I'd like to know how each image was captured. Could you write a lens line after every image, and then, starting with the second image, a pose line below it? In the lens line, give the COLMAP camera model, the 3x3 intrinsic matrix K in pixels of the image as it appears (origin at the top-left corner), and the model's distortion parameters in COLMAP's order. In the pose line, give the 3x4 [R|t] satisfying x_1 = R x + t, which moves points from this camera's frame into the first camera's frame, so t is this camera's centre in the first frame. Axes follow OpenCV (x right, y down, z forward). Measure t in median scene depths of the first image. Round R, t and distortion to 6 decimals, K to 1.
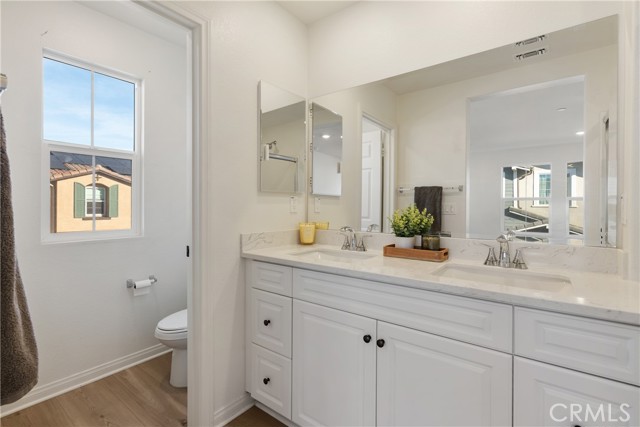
lens RADIAL K [[292.5, 0, 320.0], [0, 292.5, 213.5], [0, 0, 1]] dist [0.000567, 0.000344]
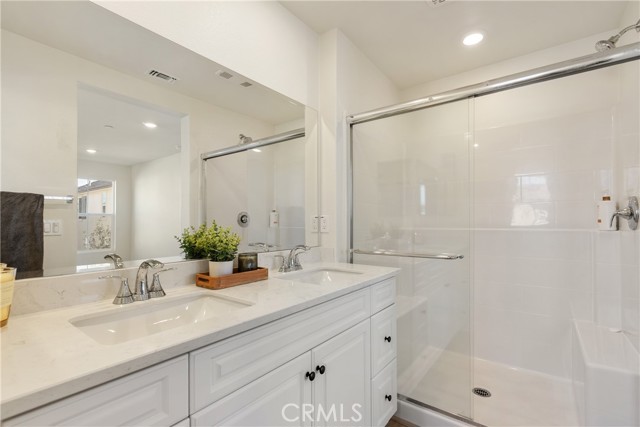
lens RADIAL K [[298.9, 0, 321.1], [0, 298.9, 220.0], [0, 0, 1]] dist [0.001311, 0.000150]
pose [[-0.004452, 0.007077, 0.999965, -0.645780], [0.028408, 0.999572, -0.006948, -0.026870], [-0.999586, 0.028376, -0.004652, 0.841909]]
